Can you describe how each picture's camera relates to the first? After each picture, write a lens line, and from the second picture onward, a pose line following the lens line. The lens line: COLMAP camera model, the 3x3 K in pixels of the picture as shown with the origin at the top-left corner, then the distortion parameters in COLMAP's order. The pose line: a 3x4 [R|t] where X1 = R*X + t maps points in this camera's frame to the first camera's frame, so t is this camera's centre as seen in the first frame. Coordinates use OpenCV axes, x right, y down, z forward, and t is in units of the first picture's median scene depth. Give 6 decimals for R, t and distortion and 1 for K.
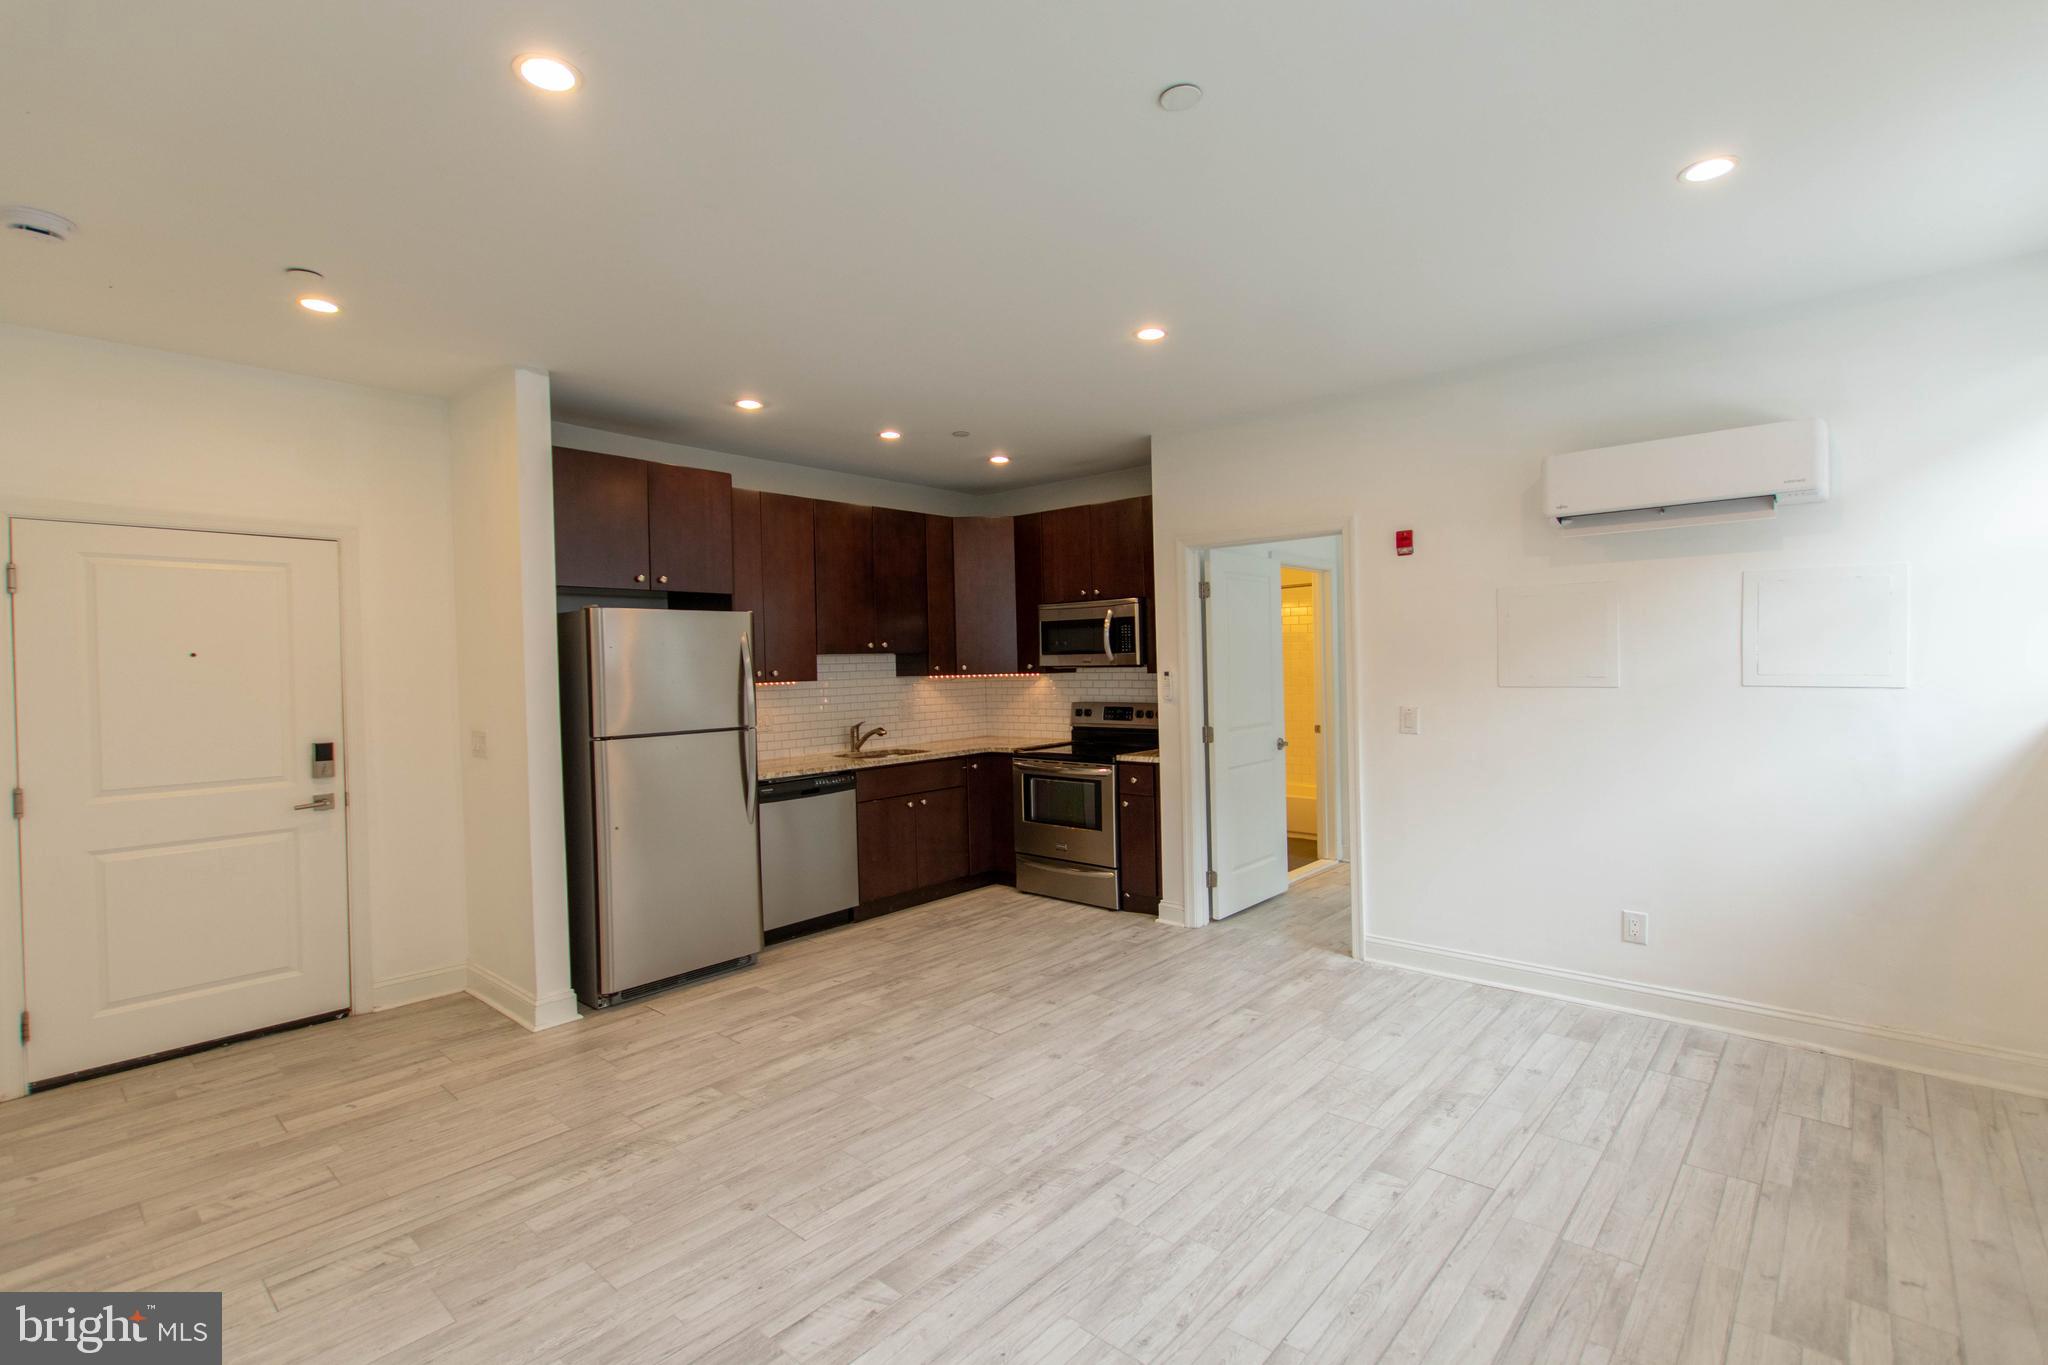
lens RADIAL K [[942.8, 0, 1026.8], [0, 942.8, 676.9], [0, 0, 1]] dist [0.003116, -0.002081]
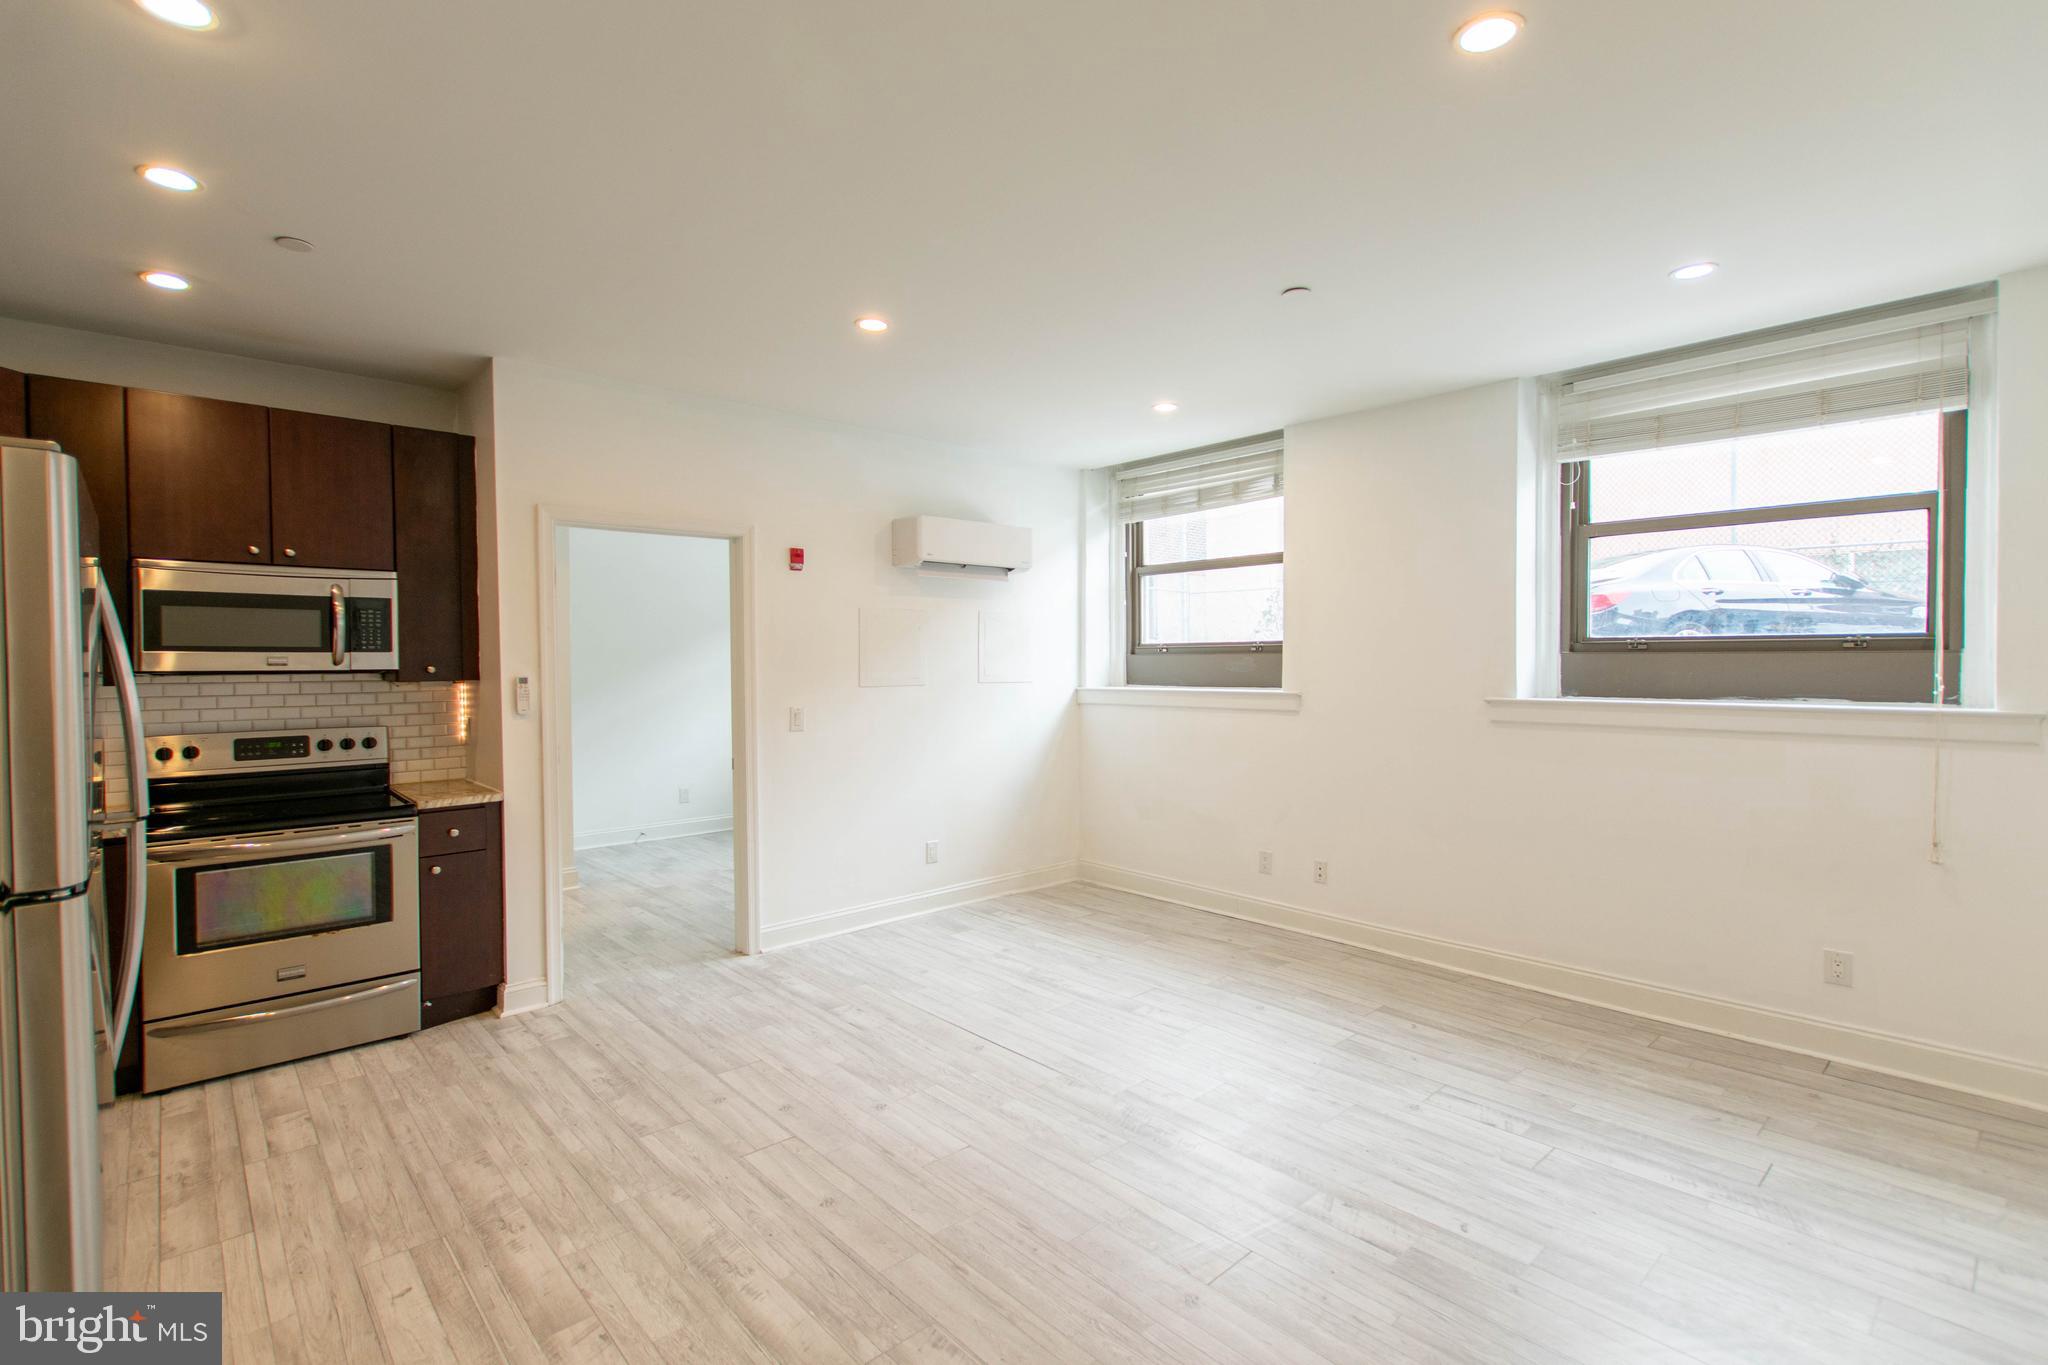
lens RADIAL K [[942.8, 0, 1030.8], [0, 942.8, 676.6], [0, 0, 1]] dist [0.003116, -0.002081]
pose [[0.092489, -0.000505, 0.995714, -0.726140], [0.018813, 0.999822, -0.001241, 0.002549], [-0.995536, 0.018847, 0.092482, 0.668630]]
